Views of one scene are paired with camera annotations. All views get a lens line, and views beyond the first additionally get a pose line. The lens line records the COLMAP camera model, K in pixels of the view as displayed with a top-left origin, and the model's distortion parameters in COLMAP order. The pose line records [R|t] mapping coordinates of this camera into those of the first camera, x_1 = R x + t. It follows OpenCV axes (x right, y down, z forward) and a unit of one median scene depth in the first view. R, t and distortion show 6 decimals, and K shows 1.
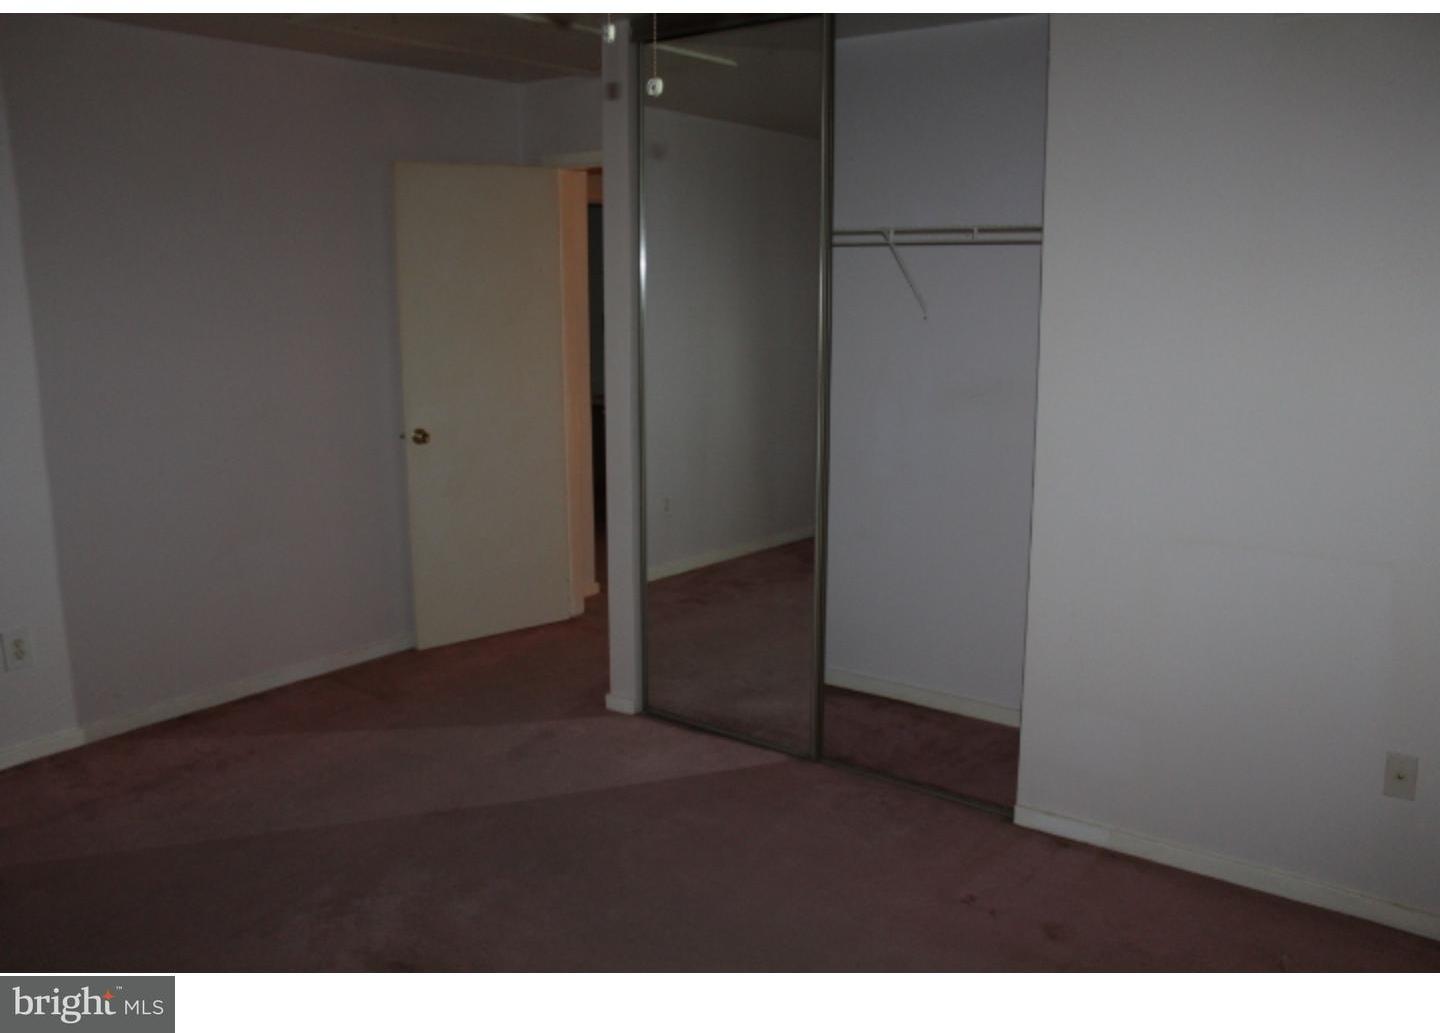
lens RADIAL K [[1204.0, 0, 721.9], [0, 1204.0, 474.3], [0, 0, 1]] dist [-0.146406, 0.097860]
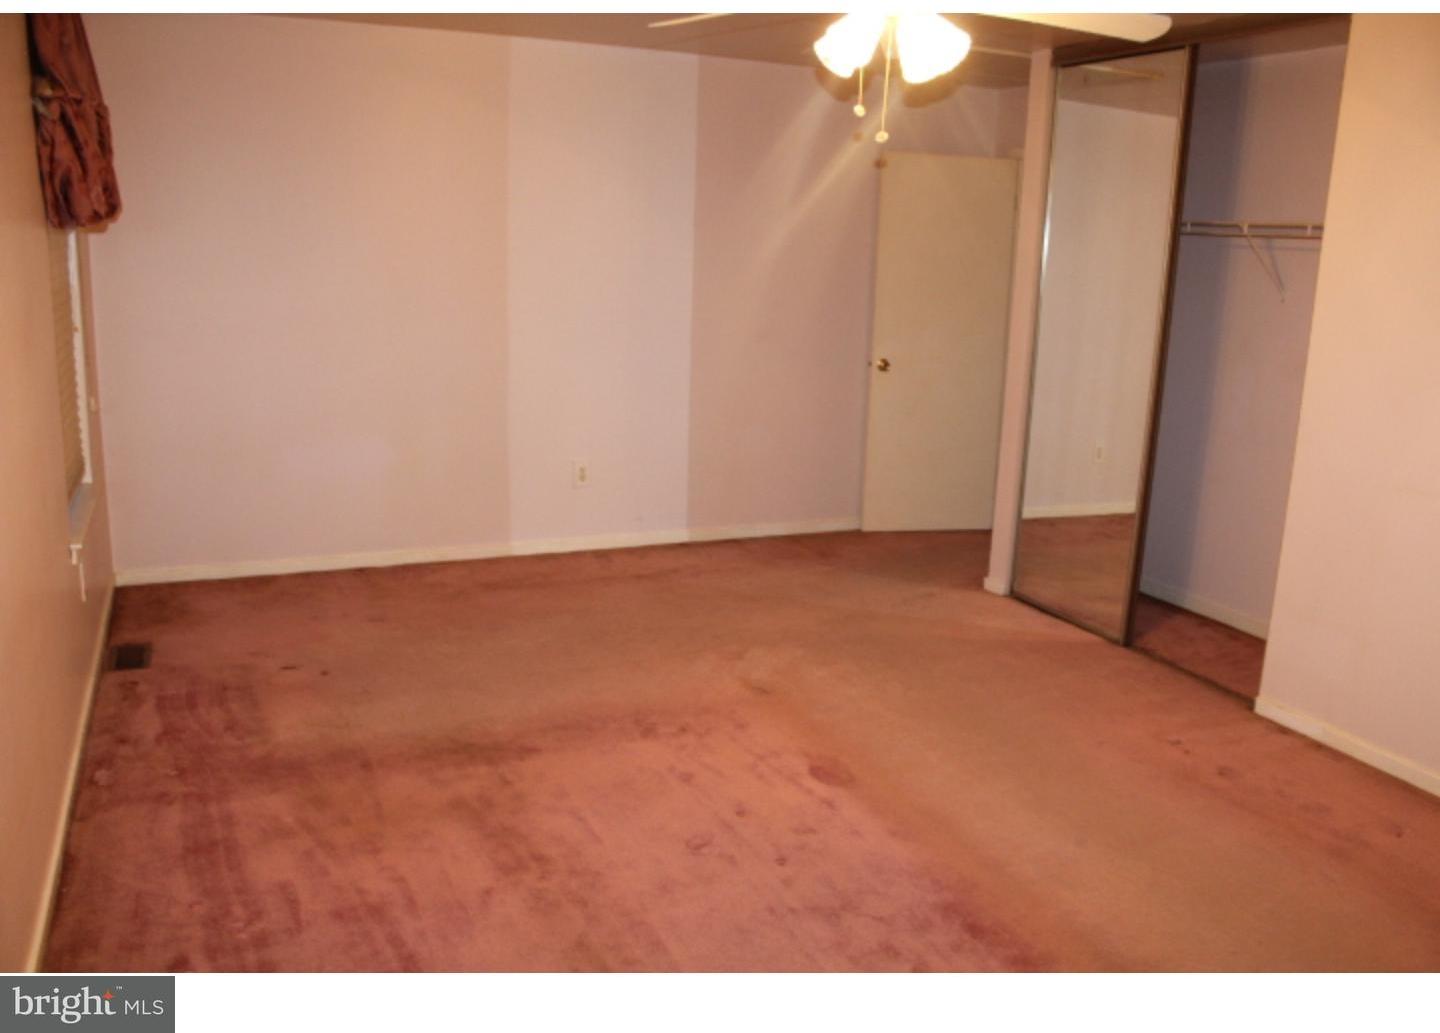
lens RADIAL K [[1204.0, 0, 721.9], [0, 1204.0, 474.3], [0, 0, 1]] dist [-0.146406, 0.097860]
pose [[0.882026, 0.132796, -0.452101, 0.238314], [-0.124047, 0.991061, 0.049097, 0.052785], [0.454580, 0.012777, 0.890614, -0.284809]]
